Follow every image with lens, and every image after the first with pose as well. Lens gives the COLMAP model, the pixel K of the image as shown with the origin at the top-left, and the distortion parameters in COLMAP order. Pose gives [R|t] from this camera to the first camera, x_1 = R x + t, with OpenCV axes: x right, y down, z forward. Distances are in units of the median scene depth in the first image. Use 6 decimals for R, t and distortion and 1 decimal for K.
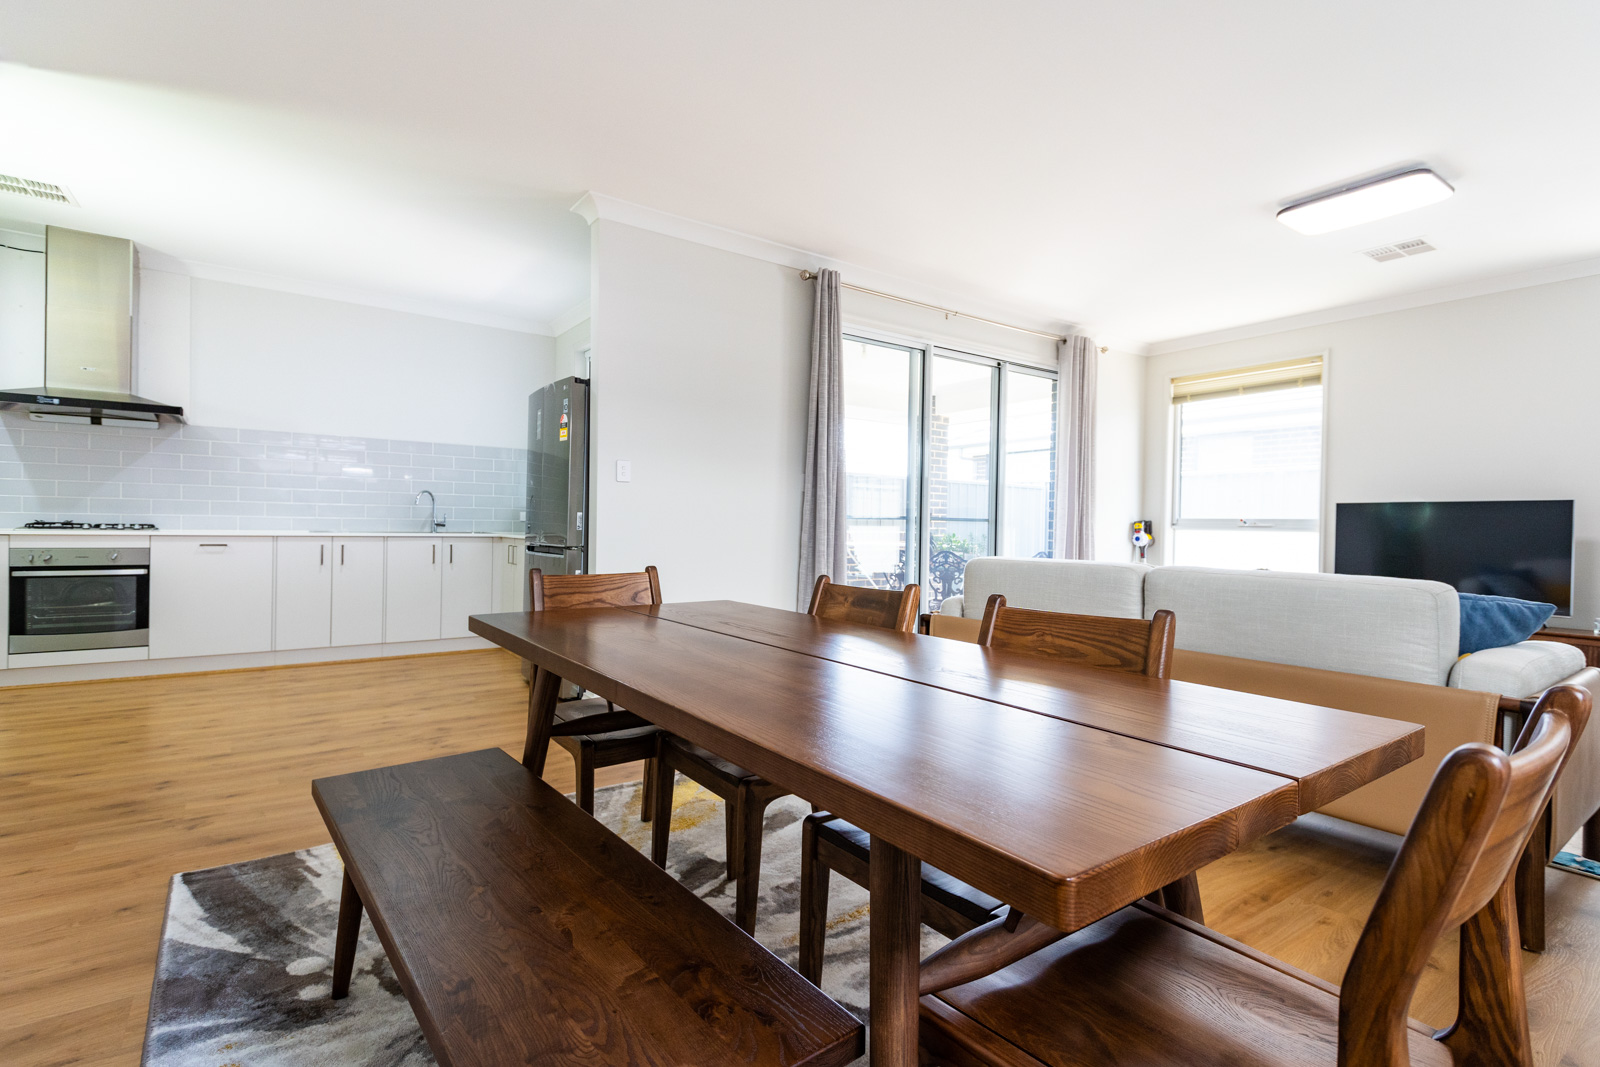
lens RADIAL K [[754.1, 0, 800.9], [0, 754.1, 528.4], [0, 0, 1]] dist [0.001989, -0.000061]
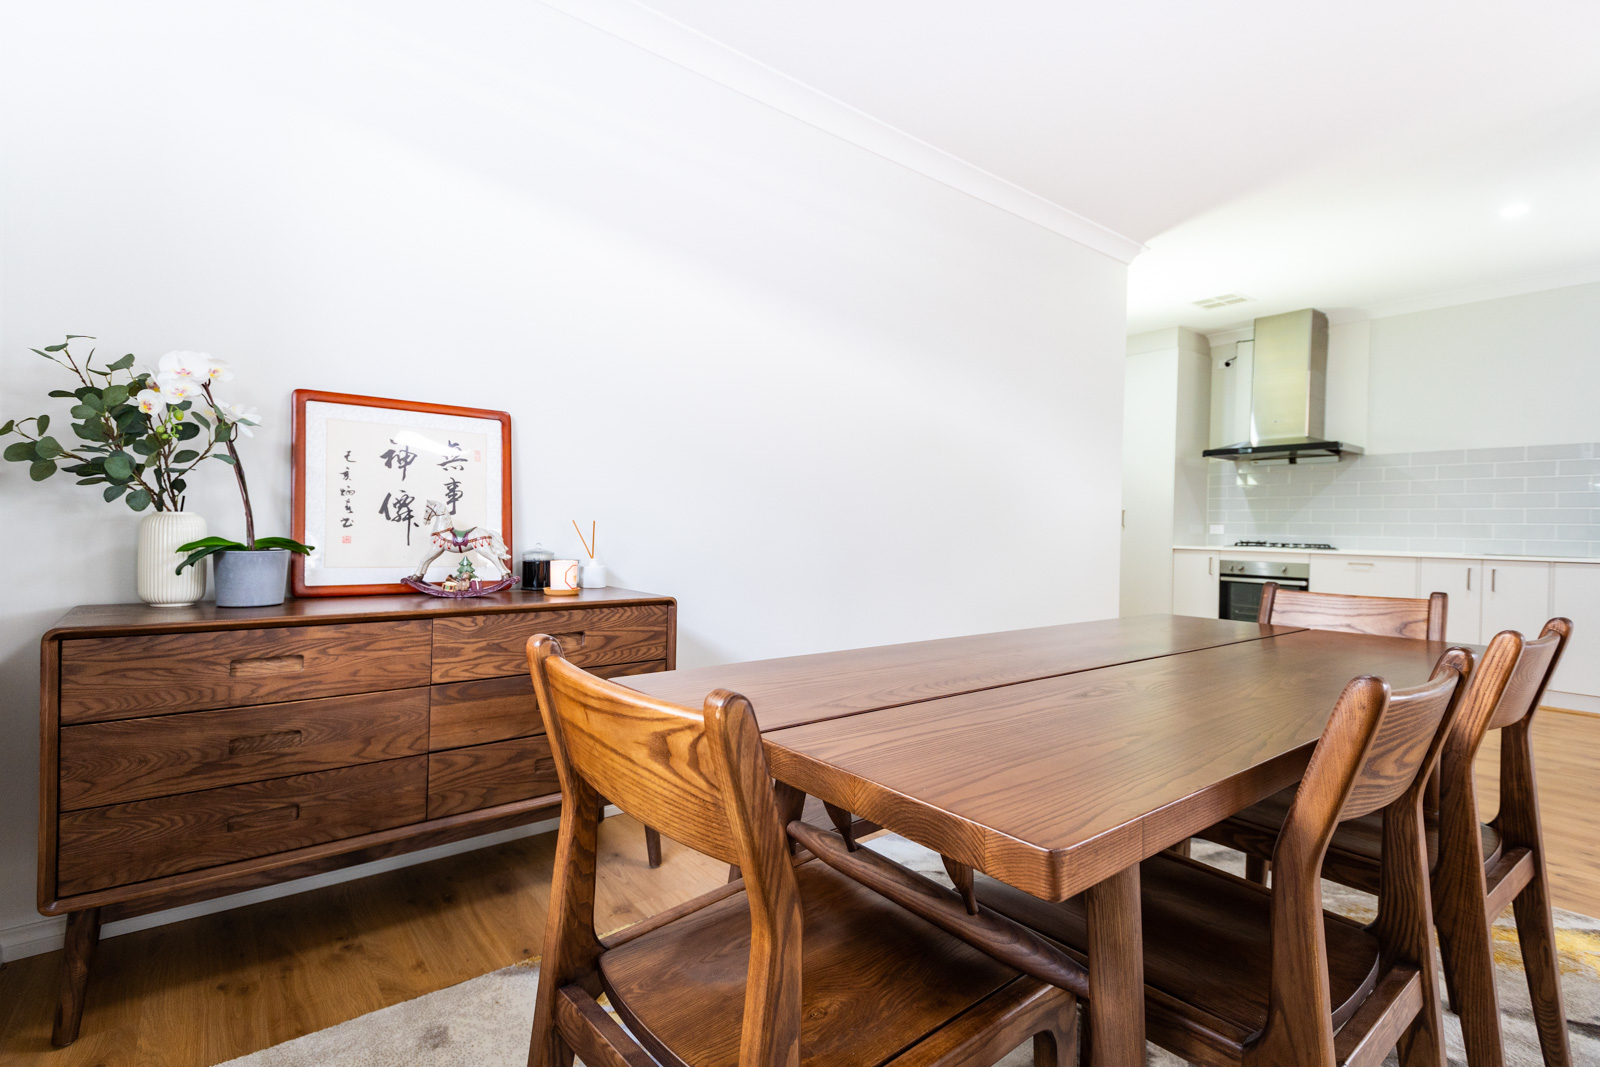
lens RADIAL K [[754.1, 0, 806.6], [0, 754.1, 533.1], [0, 0, 1]] dist [0.001989, -0.000061]
pose [[0.043659, -0.006694, -0.999024, 0.279903], [-0.019899, 0.999773, -0.007569, 0.001821], [0.998848, 0.020210, 0.043515, 0.153383]]
